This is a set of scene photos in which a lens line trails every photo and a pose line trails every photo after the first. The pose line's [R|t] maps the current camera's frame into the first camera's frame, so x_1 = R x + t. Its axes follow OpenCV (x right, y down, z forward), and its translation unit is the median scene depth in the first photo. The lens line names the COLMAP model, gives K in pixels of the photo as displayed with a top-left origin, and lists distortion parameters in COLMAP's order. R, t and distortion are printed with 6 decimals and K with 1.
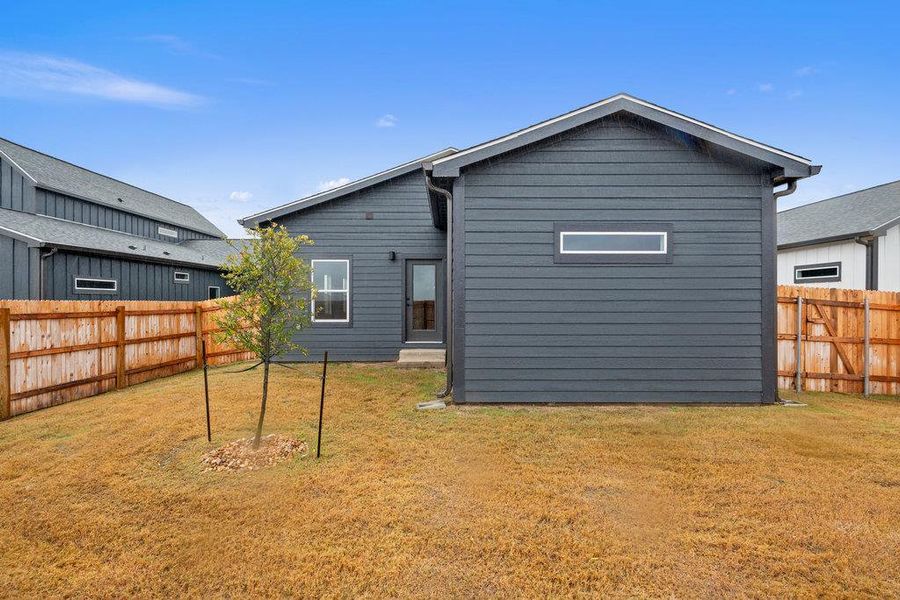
lens RADIAL K [[438.1, 0, 452.1], [0, 438.1, 302.3], [0, 0, 1]] dist [-0.002463, -0.004412]
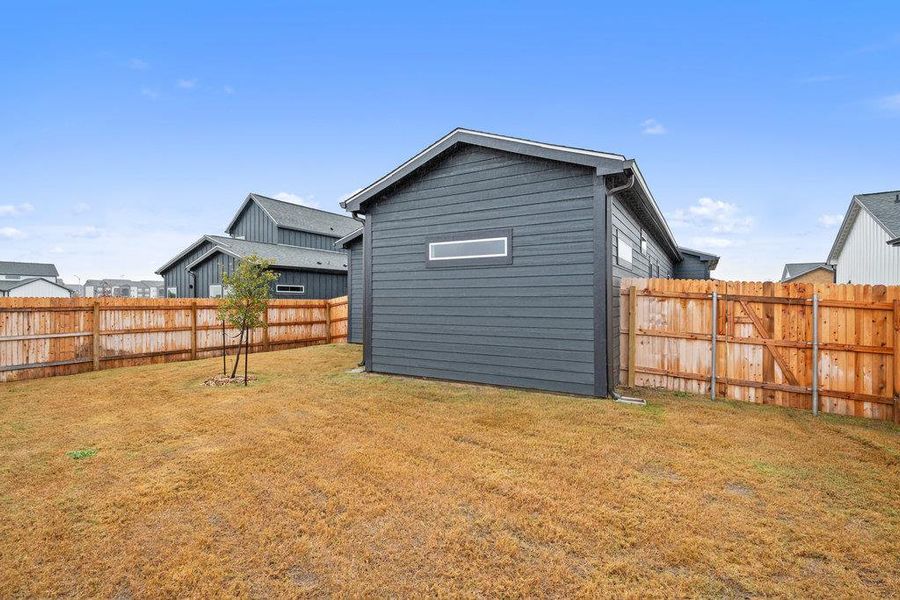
lens RADIAL K [[438.1, 0, 445.2], [0, 438.1, 302.3], [0, 0, 1]] dist [-0.002463, -0.004412]
pose [[0.852024, 0.002046, -0.523498, 0.785133], [-0.002217, 0.999997, 0.000301, 0.008529], [0.523498, 0.000905, 0.852027, -0.051091]]
